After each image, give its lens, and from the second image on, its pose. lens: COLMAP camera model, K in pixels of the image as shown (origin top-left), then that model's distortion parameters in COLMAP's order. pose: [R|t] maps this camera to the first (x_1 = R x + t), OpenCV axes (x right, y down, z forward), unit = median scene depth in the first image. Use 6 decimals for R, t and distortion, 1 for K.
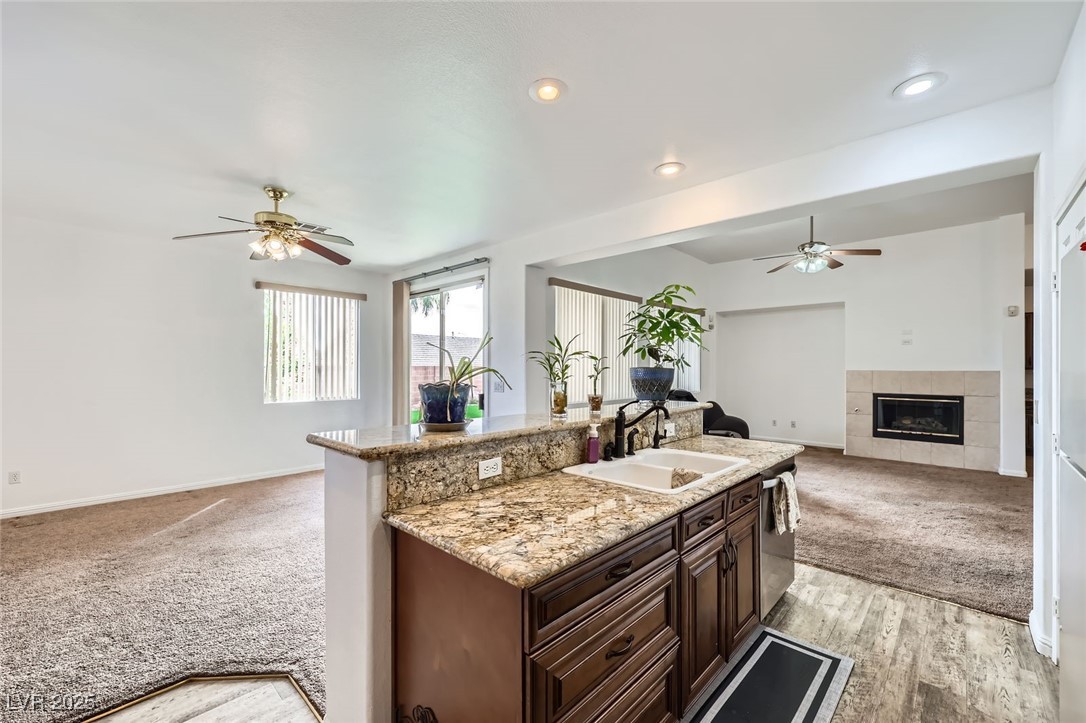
lens RADIAL K [[444.6, 0, 550.8], [0, 444.6, 369.8], [0, 0, 1]] dist [-0.005923, 0.000438]
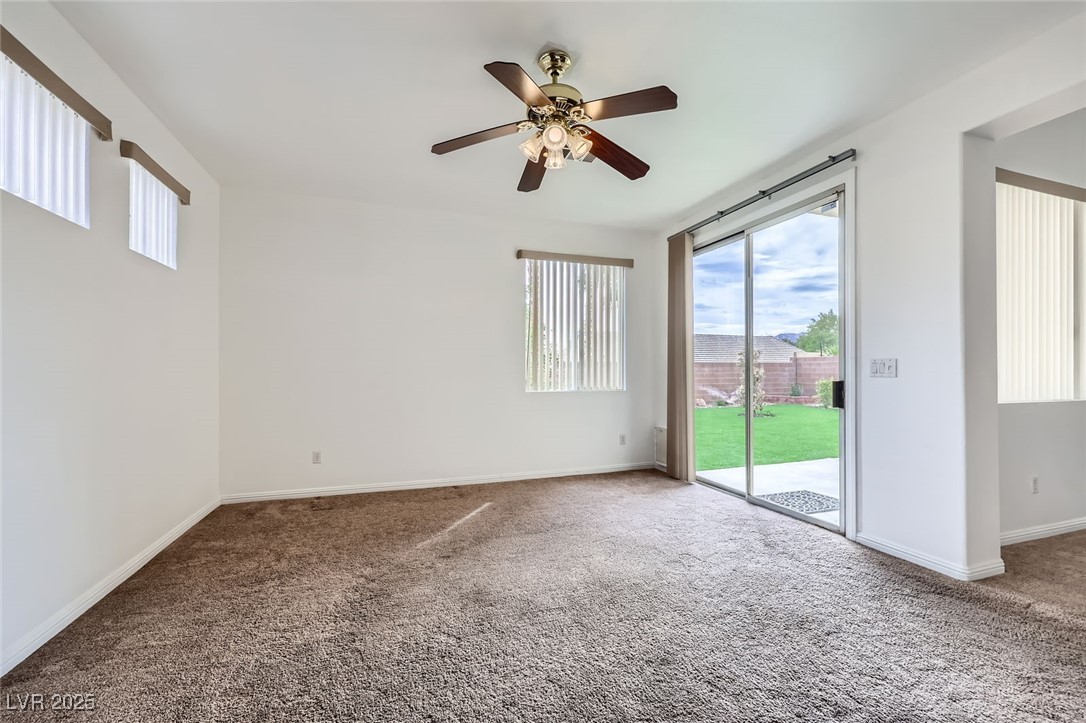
lens RADIAL K [[444.6, 0, 550.7], [0, 444.6, 377.2], [0, 0, 1]] dist [-0.005923, 0.000438]
pose [[0.883410, 0.004856, -0.468575, -0.248712], [0.000360, 0.999939, 0.011042, 0.046905], [0.468600, -0.009923, 0.883354, 0.326172]]
